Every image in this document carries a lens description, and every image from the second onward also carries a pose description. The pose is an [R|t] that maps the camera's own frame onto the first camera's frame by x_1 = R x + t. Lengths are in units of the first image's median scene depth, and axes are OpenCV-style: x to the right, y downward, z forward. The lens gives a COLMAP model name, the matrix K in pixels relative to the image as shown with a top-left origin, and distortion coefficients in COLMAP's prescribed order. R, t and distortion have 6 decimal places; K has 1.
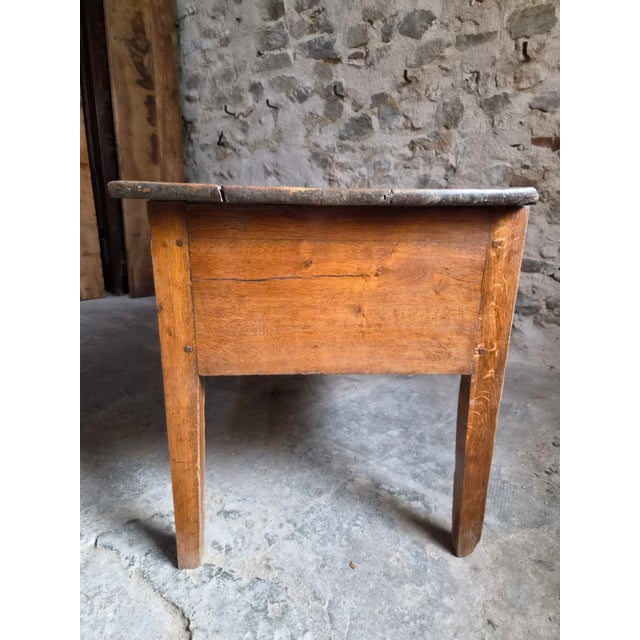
lens RADIAL K [[435.5, 0, 321.0], [0, 435.5, 317.3], [0, 0, 1]] dist [0.047106, -0.038464]
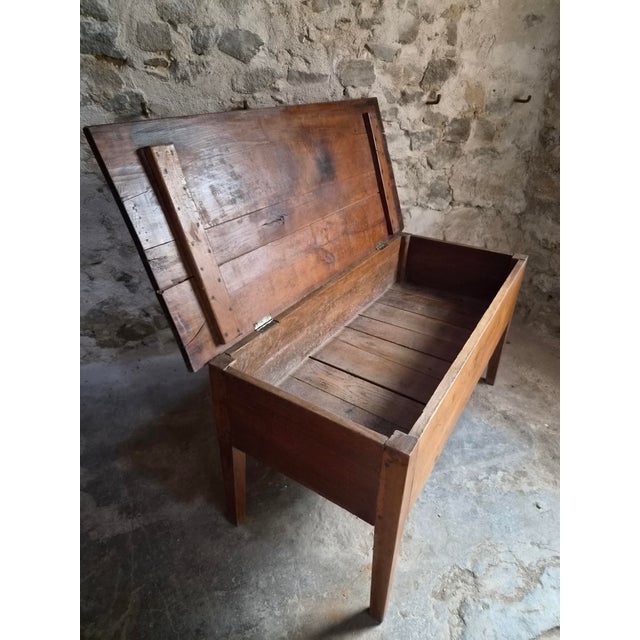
lens RADIAL K [[433.2, 0, 322.6], [0, 433.2, 320.5], [0, 0, 1]] dist [0.058831, -0.047275]
pose [[0.552502, -0.428566, 0.714893, -0.556703], [0.214085, 0.901880, 0.375207, -0.442893], [-0.805549, -0.054255, 0.590040, 0.293885]]
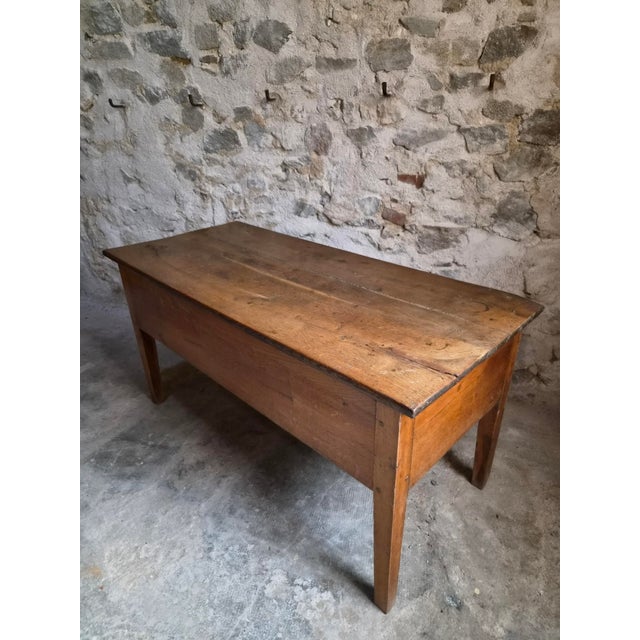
lens RADIAL K [[433.2, 0, 326.9], [0, 433.2, 319.1], [0, 0, 1]] dist [0.058831, -0.047275]
pose [[0.963019, -0.152151, 0.222363, 0.034983], [0.106046, 0.972723, 0.206312, -0.263650], [-0.247688, -0.175102, 0.952885, 0.009197]]
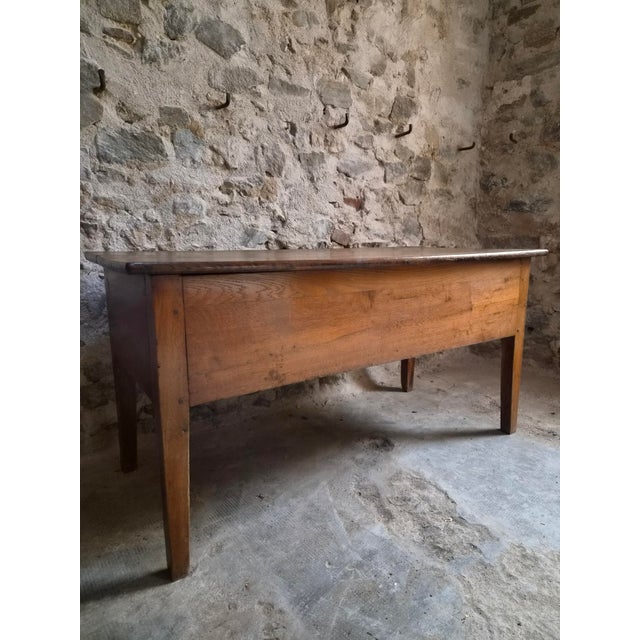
lens RADIAL K [[433.2, 0, 327.6], [0, 433.2, 315.7], [0, 0, 1]] dist [0.058831, -0.047275]
pose [[0.244241, -0.191779, 0.950562, -0.560130], [0.255225, 0.958401, 0.127782, -0.233394], [-0.935525, 0.211398, 0.283027, 0.680819]]
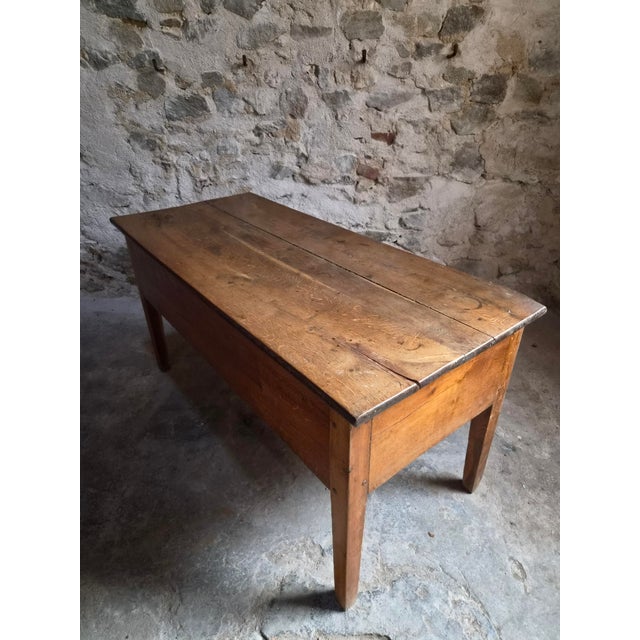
lens RADIAL K [[433.2, 0, 320.7], [0, 433.2, 316.6], [0, 0, 1]] dist [0.058831, -0.047275]
pose [[0.812946, -0.312963, 0.491093, -0.311064], [0.181040, 0.937348, 0.297662, -0.275893], [-0.553482, -0.153076, 0.818673, 0.037063]]
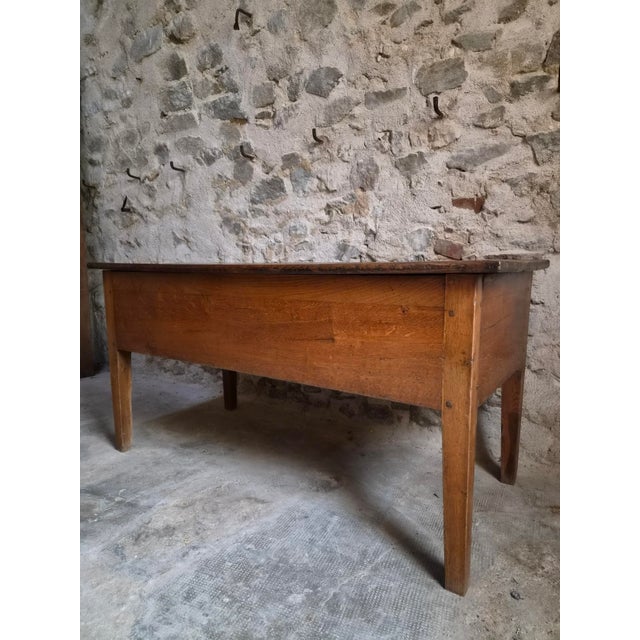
lens RADIAL K [[433.2, 0, 325.2], [0, 433.2, 321.6], [0, 0, 1]] dist [0.058831, -0.047275]
pose [[0.993230, -0.037967, 0.109788, 0.098525], [0.051764, 0.990718, -0.125694, -0.053577], [-0.103997, 0.130526, 0.985975, 0.158799]]
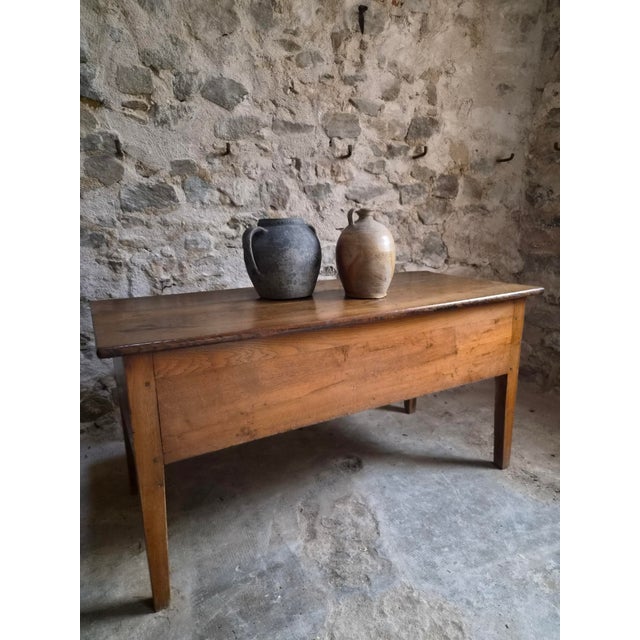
lens RADIAL K [[433.2, 0, 322.4], [0, 433.2, 321.8], [0, 0, 1]] dist [0.058831, -0.047275]
pose [[0.506447, -0.230146, 0.830990, -0.506298], [0.242360, 0.962865, 0.118963, -0.269112], [-0.827510, 0.141150, 0.543418, 0.408302]]
